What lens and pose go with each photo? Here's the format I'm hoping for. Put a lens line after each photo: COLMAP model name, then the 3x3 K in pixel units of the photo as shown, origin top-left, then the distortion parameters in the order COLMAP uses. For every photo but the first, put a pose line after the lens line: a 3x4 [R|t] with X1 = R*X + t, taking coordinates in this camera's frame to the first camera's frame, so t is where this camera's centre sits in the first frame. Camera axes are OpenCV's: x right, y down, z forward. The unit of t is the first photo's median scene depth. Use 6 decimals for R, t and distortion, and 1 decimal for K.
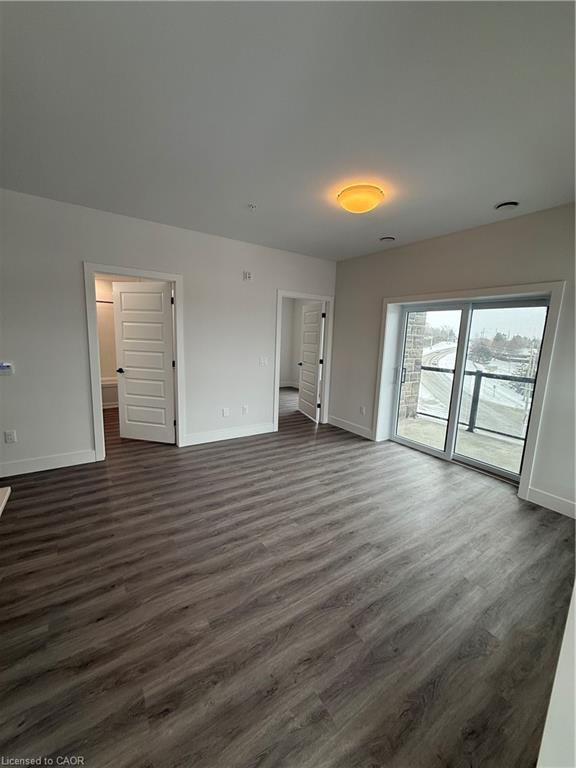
lens RADIAL K [[304.4, 0, 286.6], [0, 304.4, 382.4], [0, 0, 1]] dist [0.001198, 0.000311]
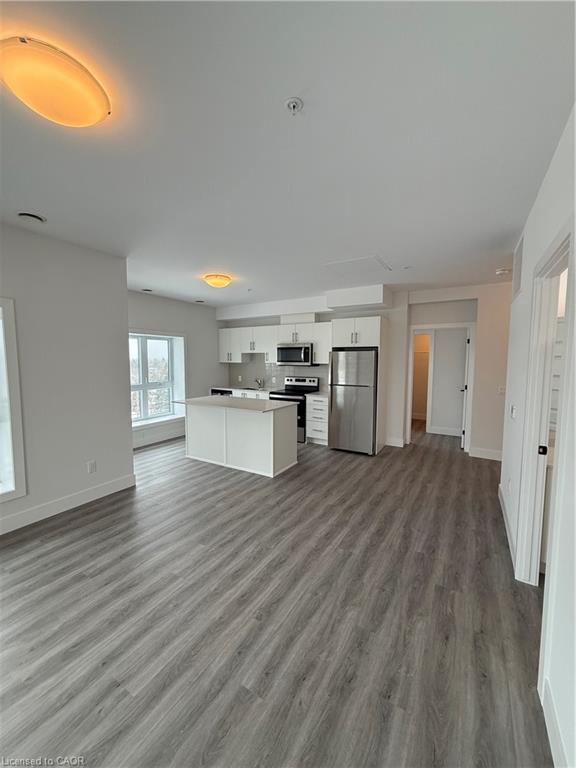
lens RADIAL K [[304.4, 0, 286.6], [0, 304.4, 382.4], [0, 0, 1]] dist [0.001198, 0.000311]
pose [[-0.904712, -0.004894, -0.425995, 0.108616], [-0.100654, 0.974080, 0.202575, -0.278054], [0.413961, 0.226151, -0.881755, 1.669347]]
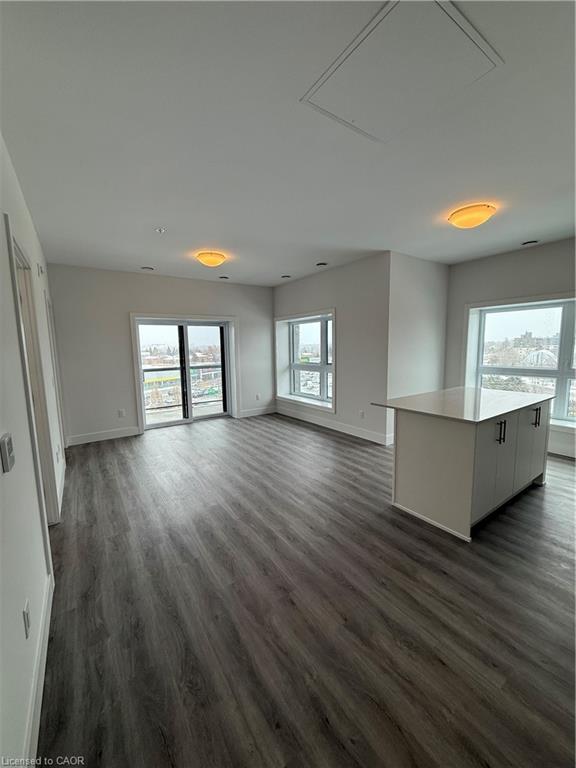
lens RADIAL K [[304.4, 0, 286.6], [0, 304.4, 382.4], [0, 0, 1]] dist [0.001198, 0.000311]
pose [[-0.016848, -0.154288, 0.987882, -1.436927], [0.174494, 0.972406, 0.154847, -0.142171], [-0.984514, 0.174988, 0.010539, 0.694152]]
